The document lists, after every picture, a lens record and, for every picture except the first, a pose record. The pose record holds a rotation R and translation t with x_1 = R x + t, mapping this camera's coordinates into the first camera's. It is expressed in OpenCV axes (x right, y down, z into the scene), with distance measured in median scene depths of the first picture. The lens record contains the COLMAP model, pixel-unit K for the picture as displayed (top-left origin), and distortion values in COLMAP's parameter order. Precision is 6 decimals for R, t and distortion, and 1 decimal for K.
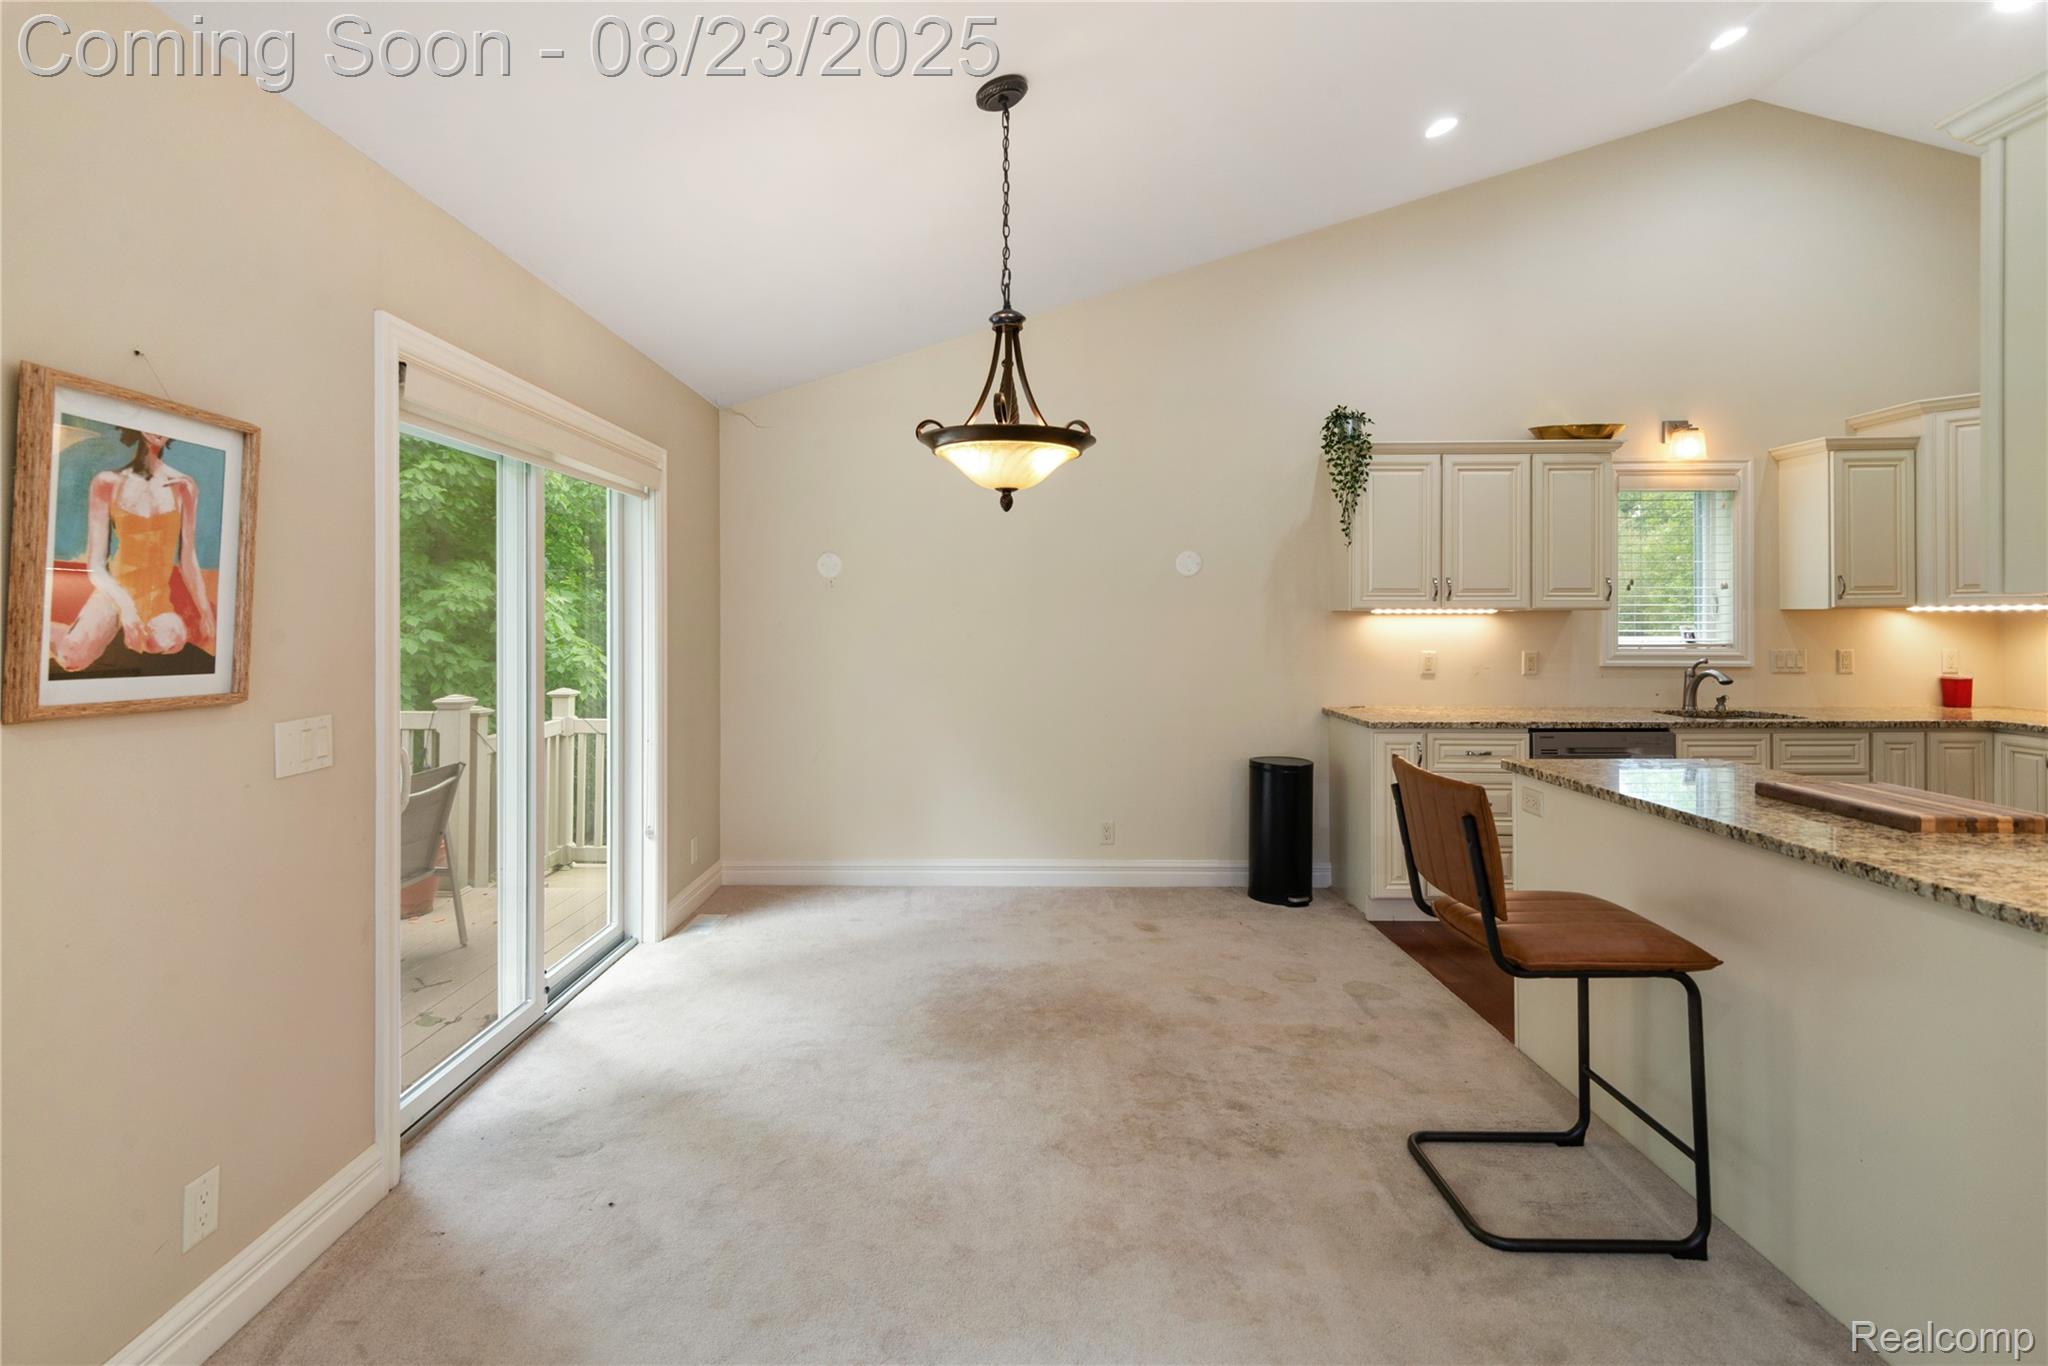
lens RADIAL K [[994.4, 0, 1004.6], [0, 994.4, 613.3], [0, 0, 1]] dist [0.022516, 0.000709]
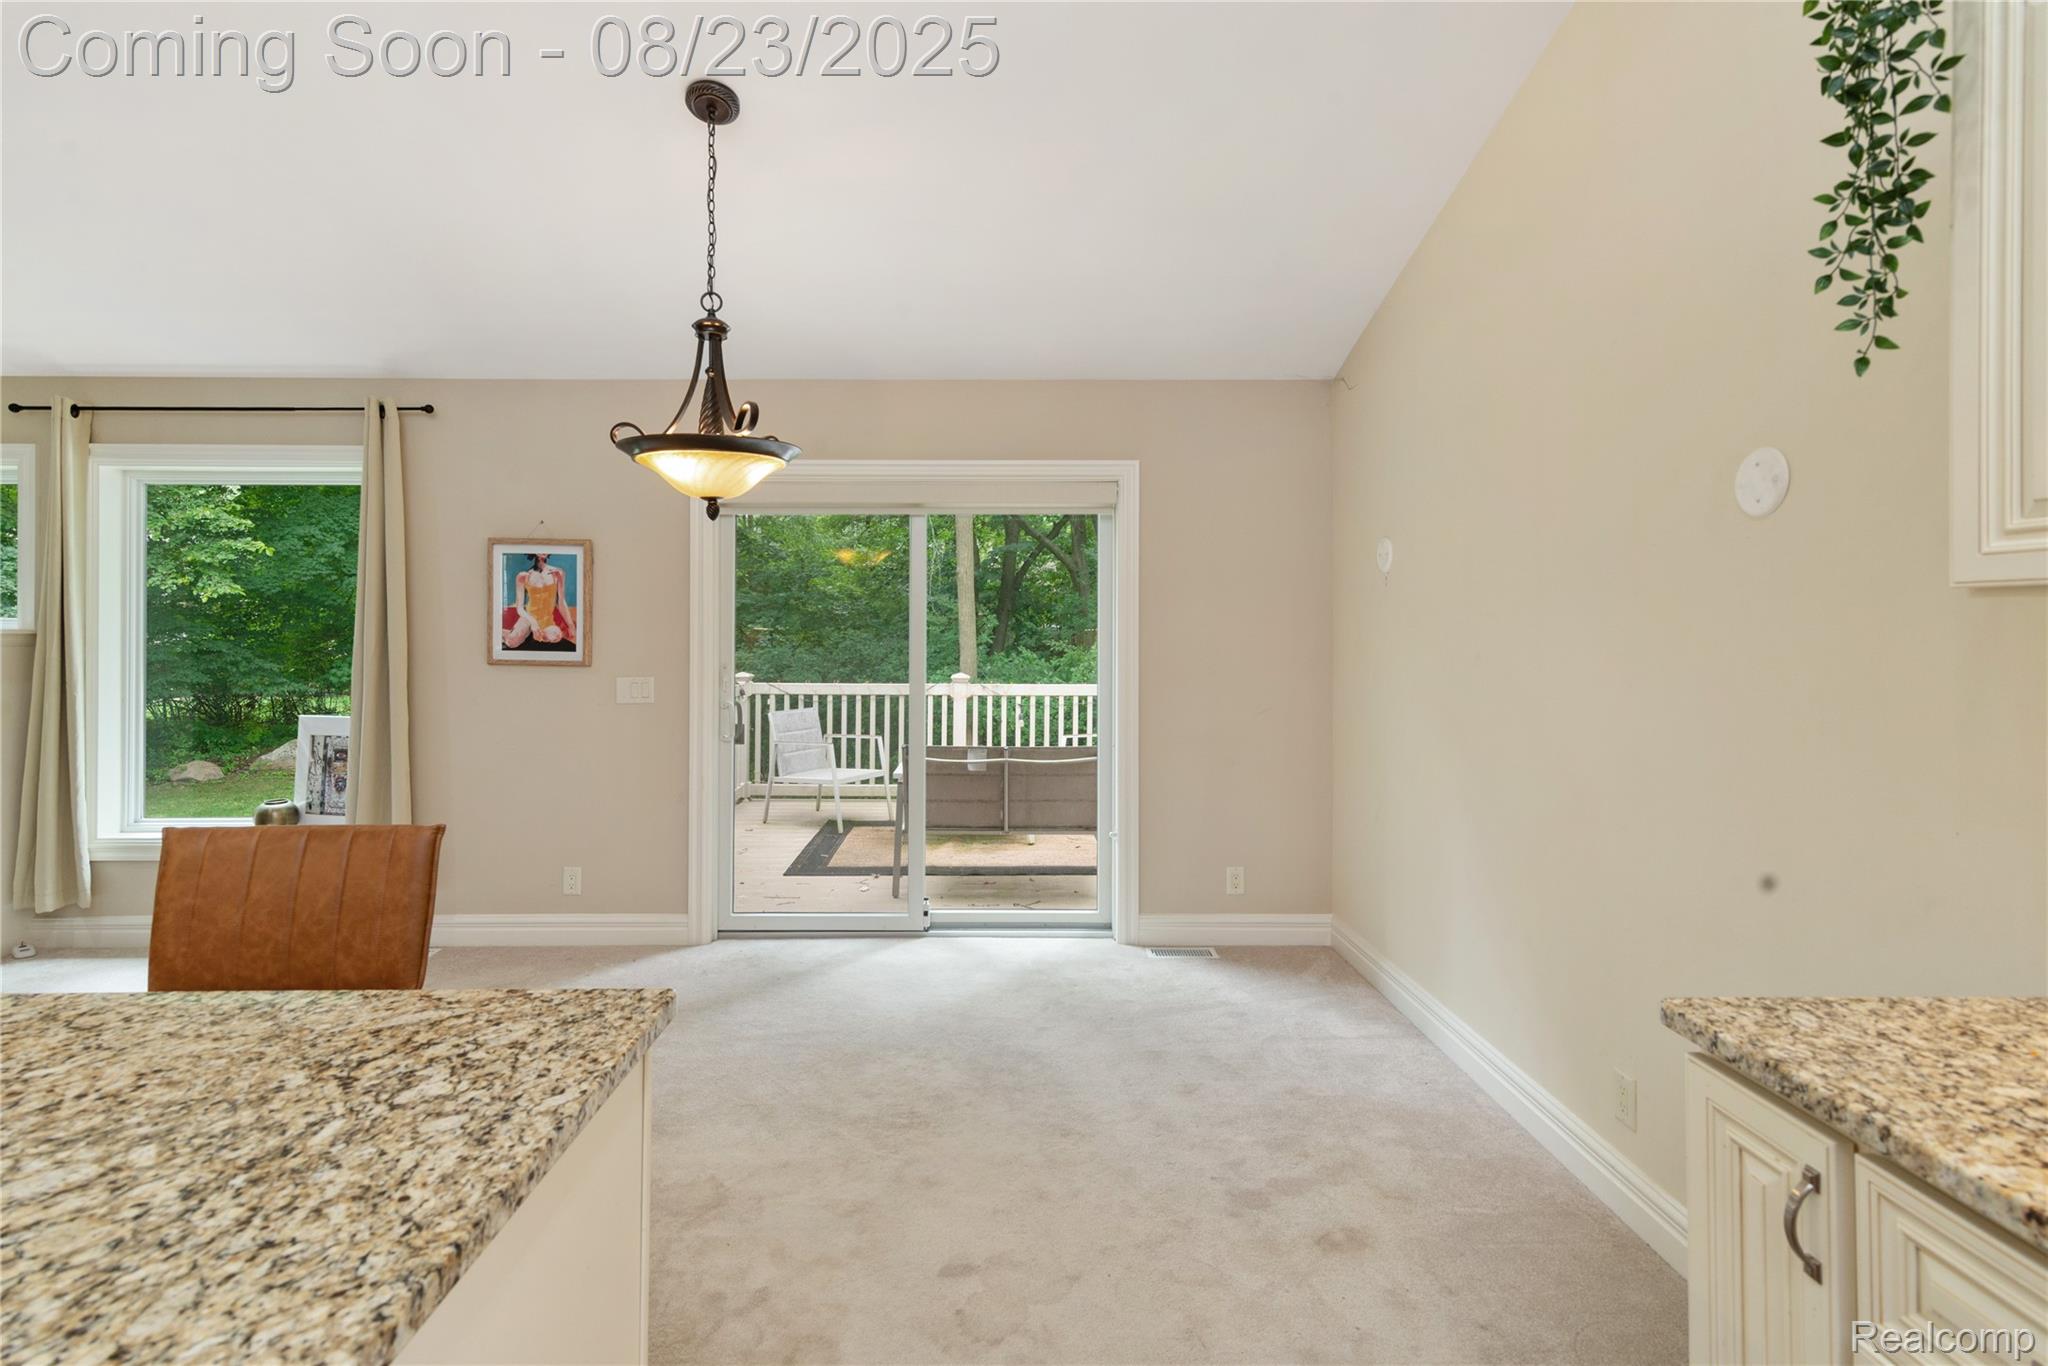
lens RADIAL K [[1014.3, 0, 994.0], [0, 1014.3, 624.3], [0, 0, 1]] dist [0.009931, 0.001126]
pose [[0.008311, -0.003857, -0.999958, 0.604953], [0.004706, 0.999982, -0.003818, 0.004001], [0.999954, -0.004674, 0.008329, 0.757771]]
